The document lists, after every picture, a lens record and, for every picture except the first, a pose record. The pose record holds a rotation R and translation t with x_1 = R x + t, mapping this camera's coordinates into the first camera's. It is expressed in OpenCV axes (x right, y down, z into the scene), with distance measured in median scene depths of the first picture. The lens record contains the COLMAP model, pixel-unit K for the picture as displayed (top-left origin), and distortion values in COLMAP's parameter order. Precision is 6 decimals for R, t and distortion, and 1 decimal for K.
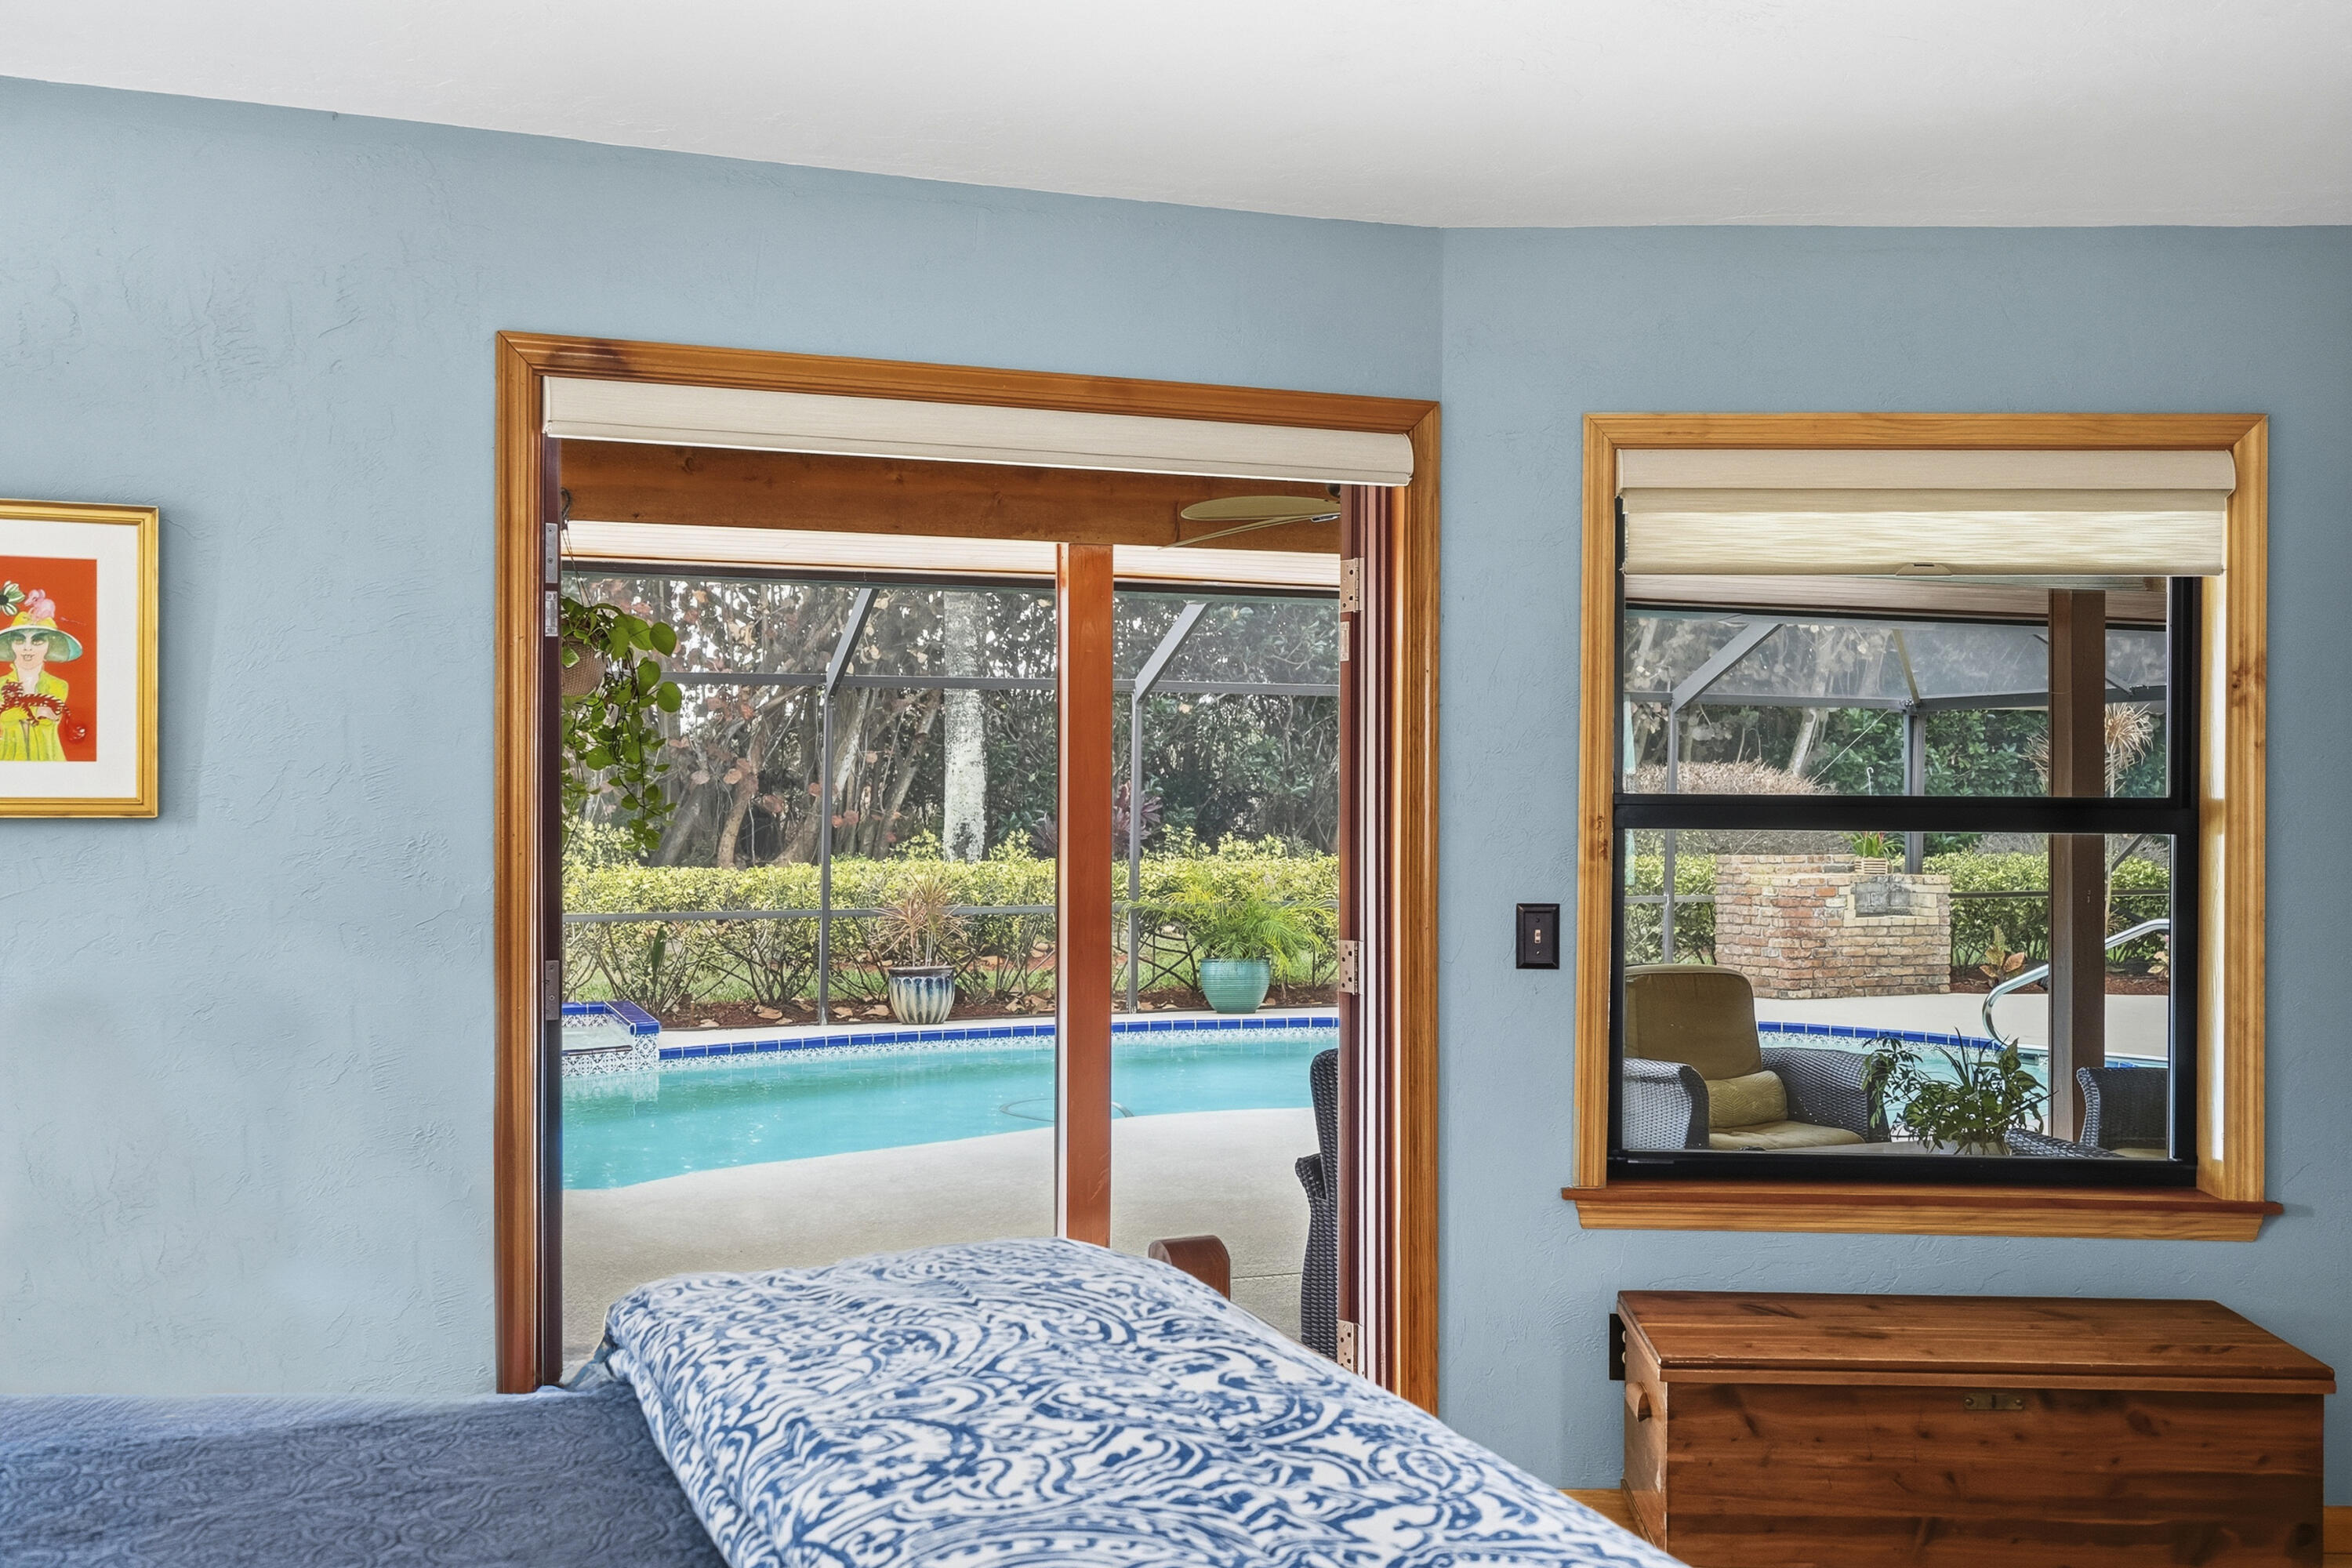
lens RADIAL K [[2237.3, 0, 1165.0], [0, 2237.3, 795.0], [0, 0, 1]] dist [0.003341, -0.006428]
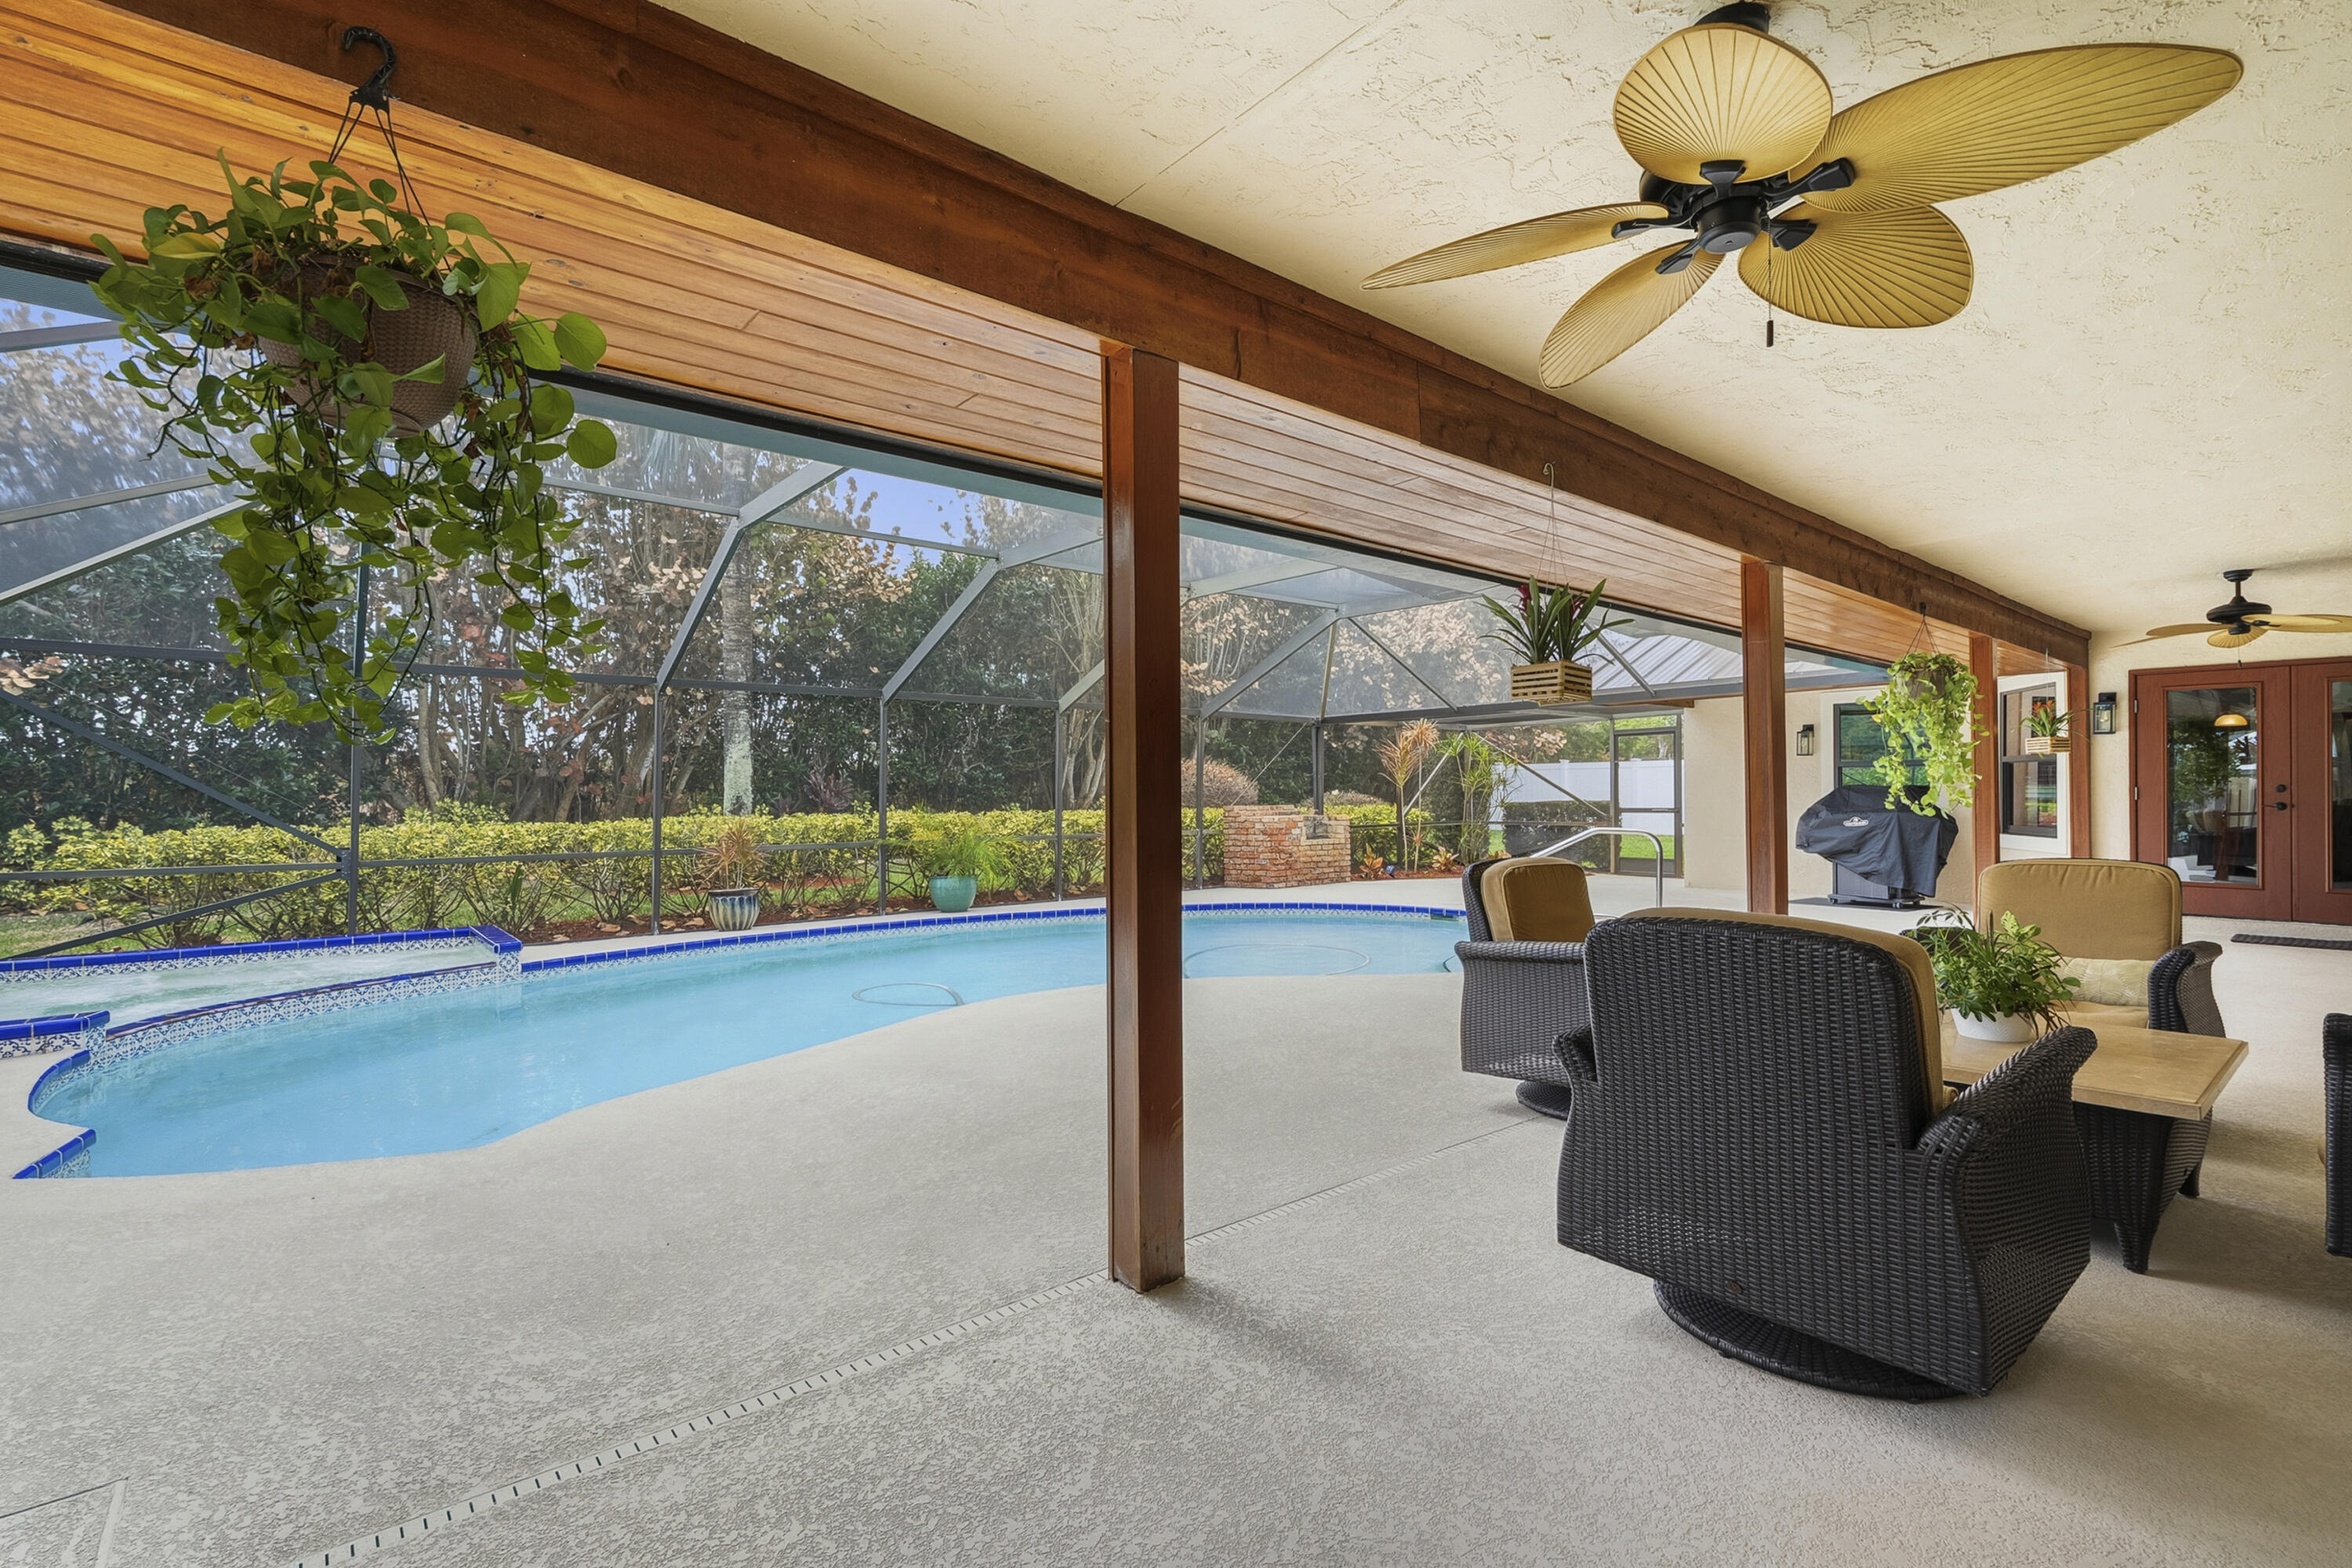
lens RADIAL K [[1069.7, 0, 1170.9], [0, 1069.7, 786.9], [0, 0, 1]] dist [-0.004950, 0.001316]
pose [[0.944036, -0.007858, 0.329749, -0.069933], [0.011247, 0.999902, -0.008372, 0.021602], [-0.329650, 0.011612, 0.944032, 0.279454]]
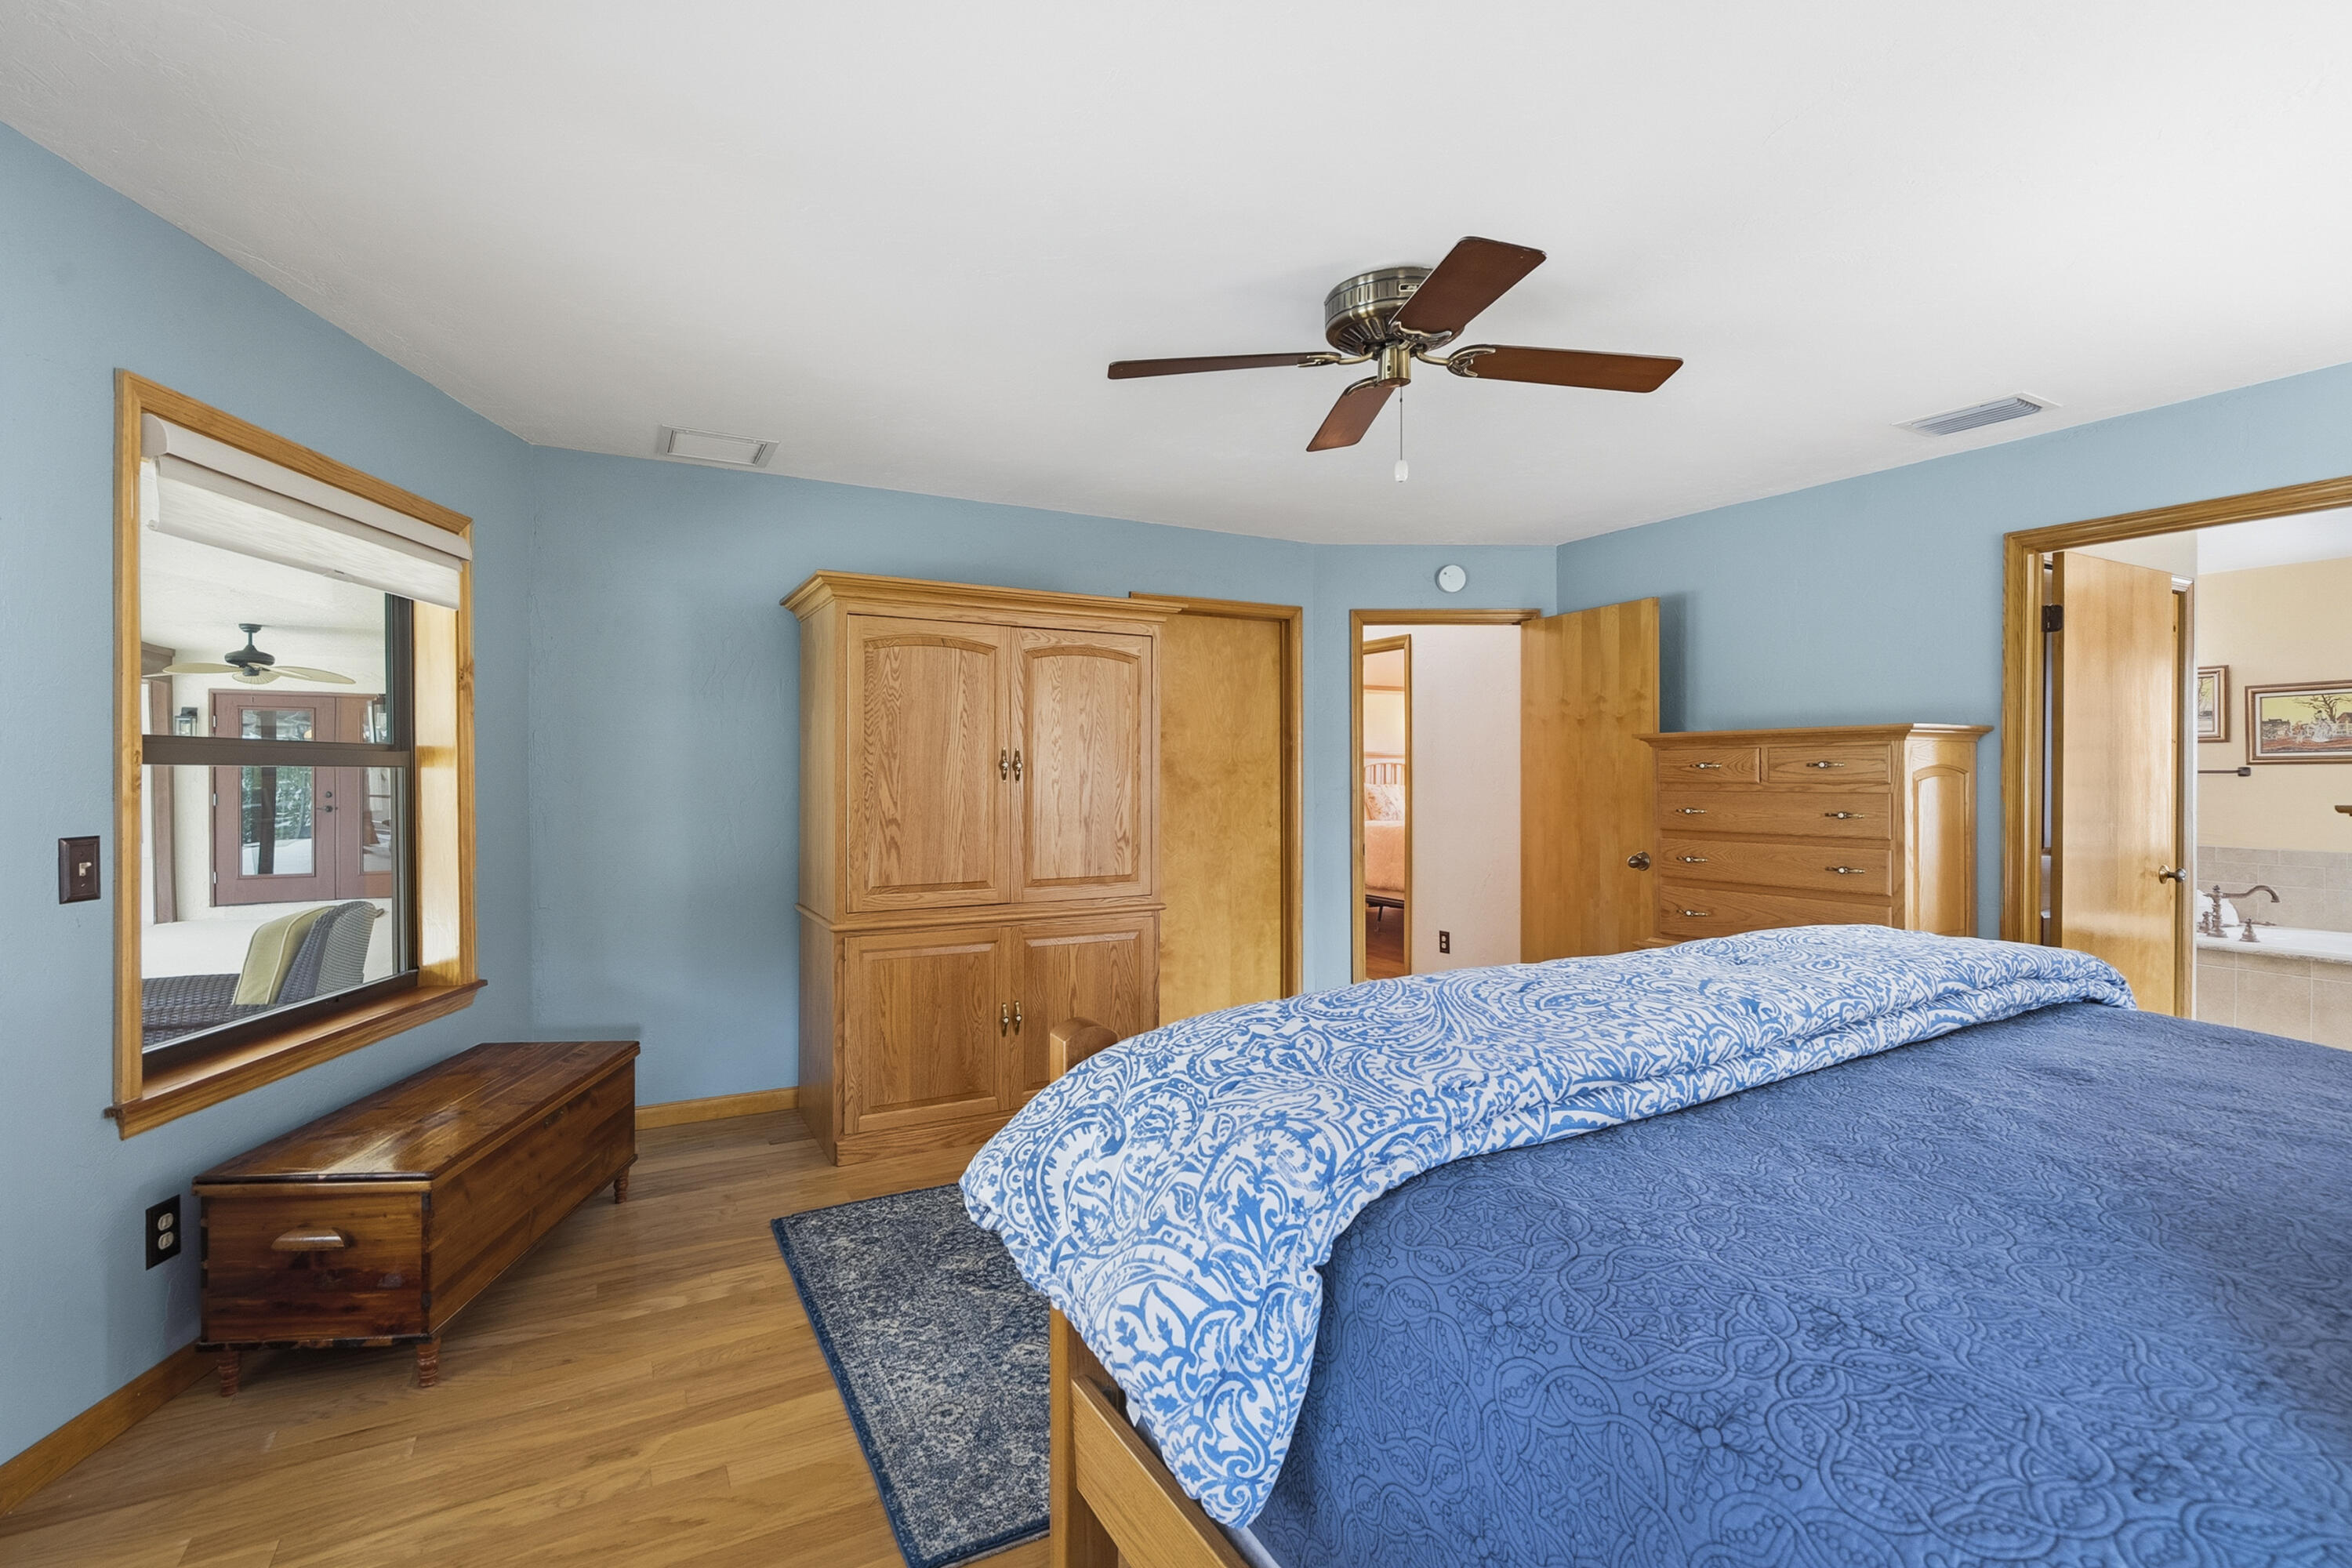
lens RADIAL K [[1068.3, 0, 1174.4], [0, 1068.3, 773.4], [0, 0, 1]] dist [-0.003151, 0.000675]
pose [[-0.135059, -0.009819, 0.990789, -0.104997], [0.002460, 0.999944, 0.010245, 0.004380], [-0.990834, 0.003821, -0.135028, 0.158679]]
